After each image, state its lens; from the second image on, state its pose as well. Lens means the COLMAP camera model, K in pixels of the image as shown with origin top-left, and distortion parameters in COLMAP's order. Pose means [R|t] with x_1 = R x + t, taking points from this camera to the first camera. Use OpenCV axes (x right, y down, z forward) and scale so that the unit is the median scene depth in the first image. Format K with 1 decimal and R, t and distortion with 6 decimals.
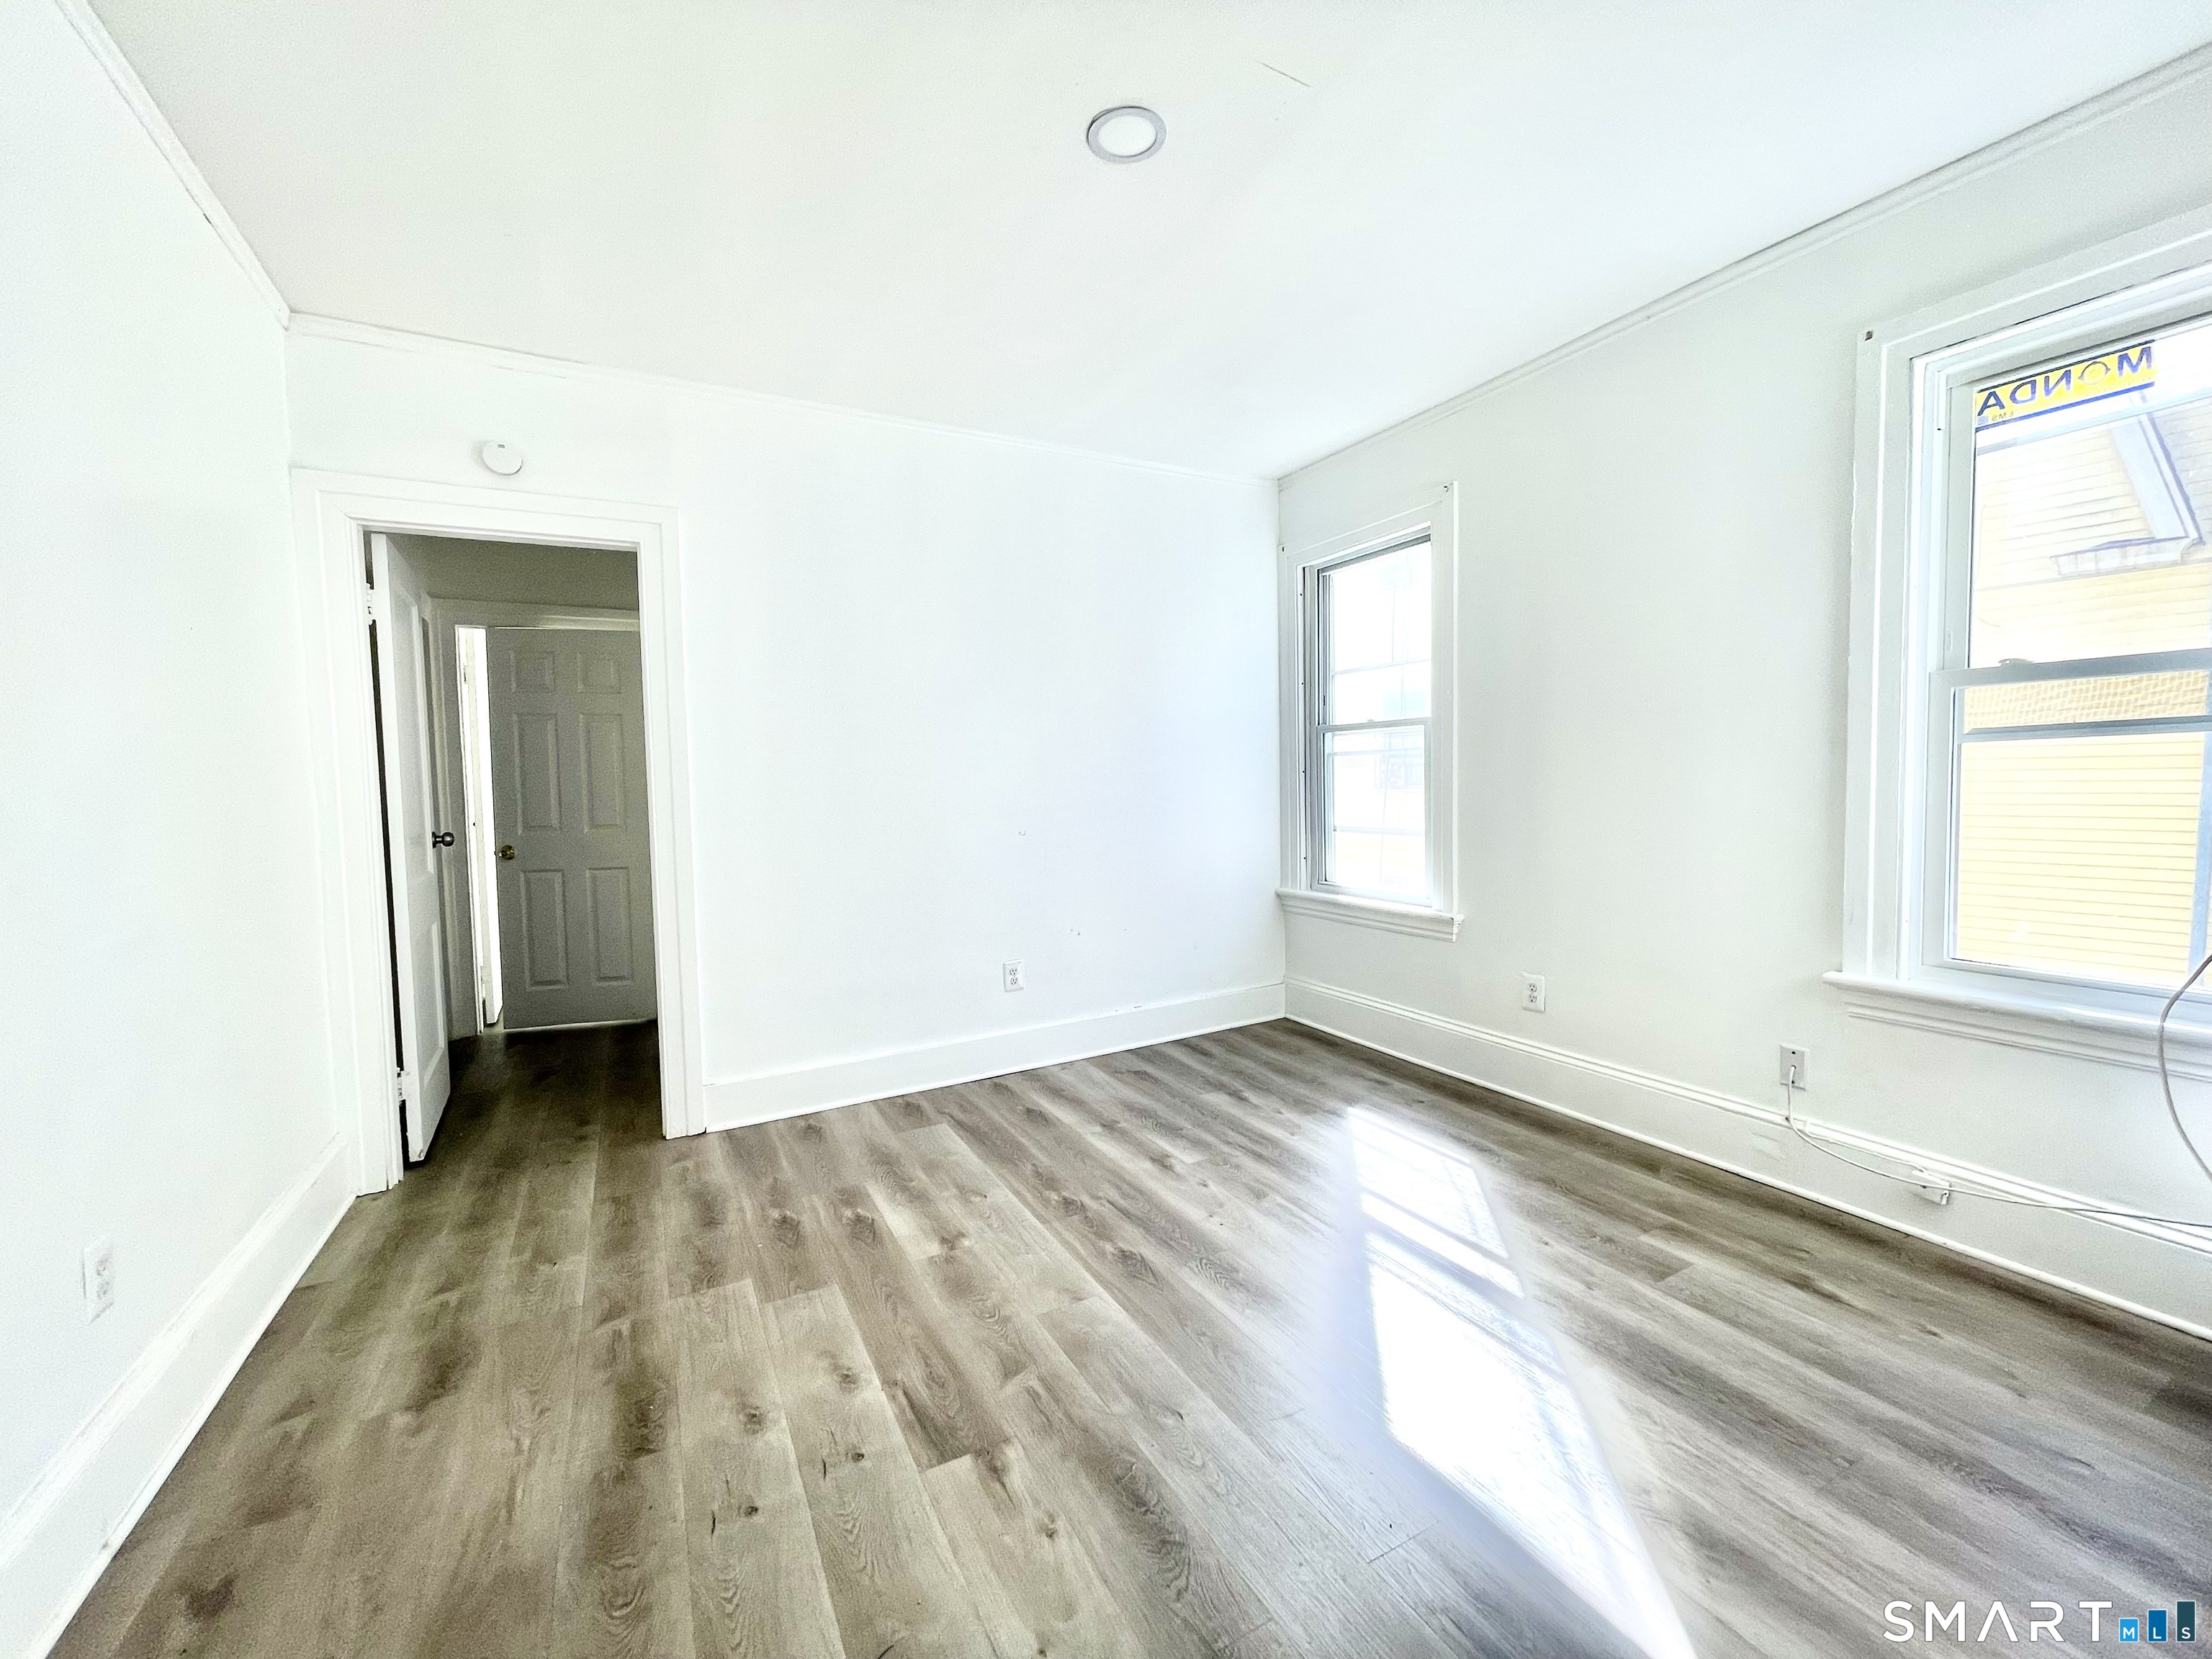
lens RADIAL K [[894.3, 0, 1108.4], [0, 894.3, 826.4], [0, 0, 1]] dist [0.001962, -0.000034]
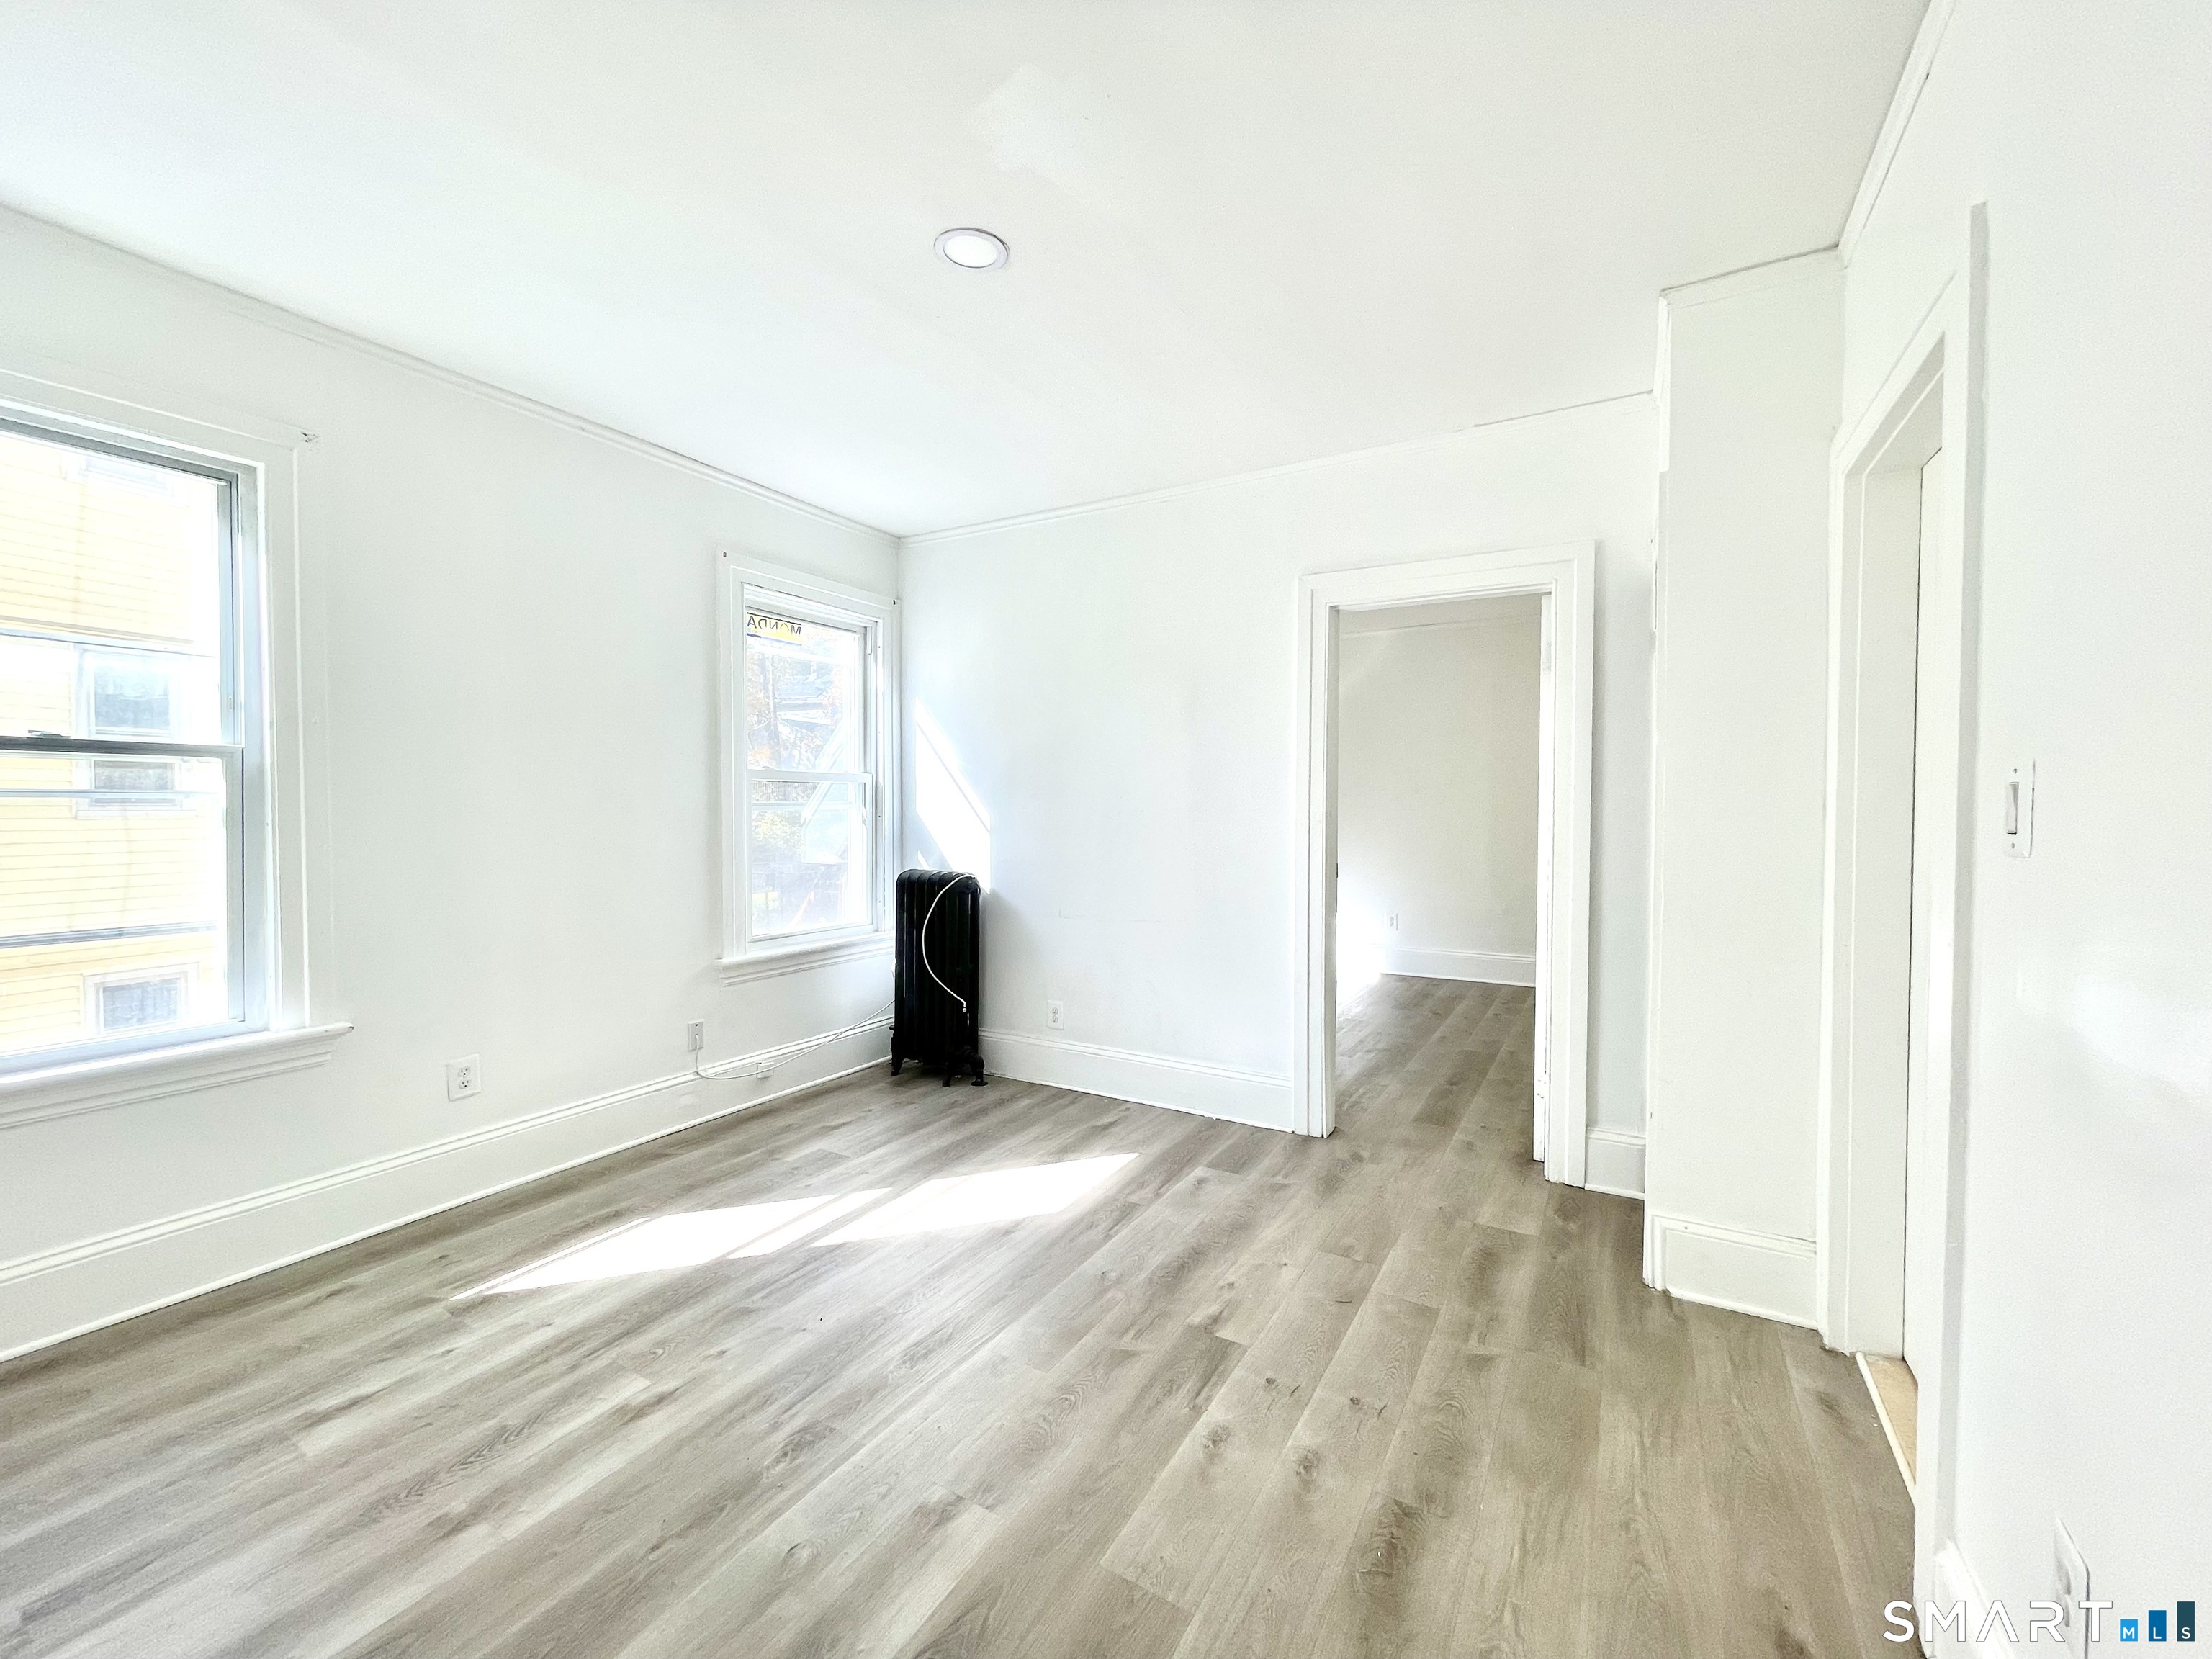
lens RADIAL K [[897.0, 0, 1110.8], [0, 897.0, 826.1], [0, 0, 1]] dist [-0.010877, 0.010690]
pose [[-0.520714, -0.003598, 0.853724, -0.888175], [0.048008, 0.998285, 0.033489, -0.089513], [-0.852380, 0.058424, -0.519648, 1.296717]]
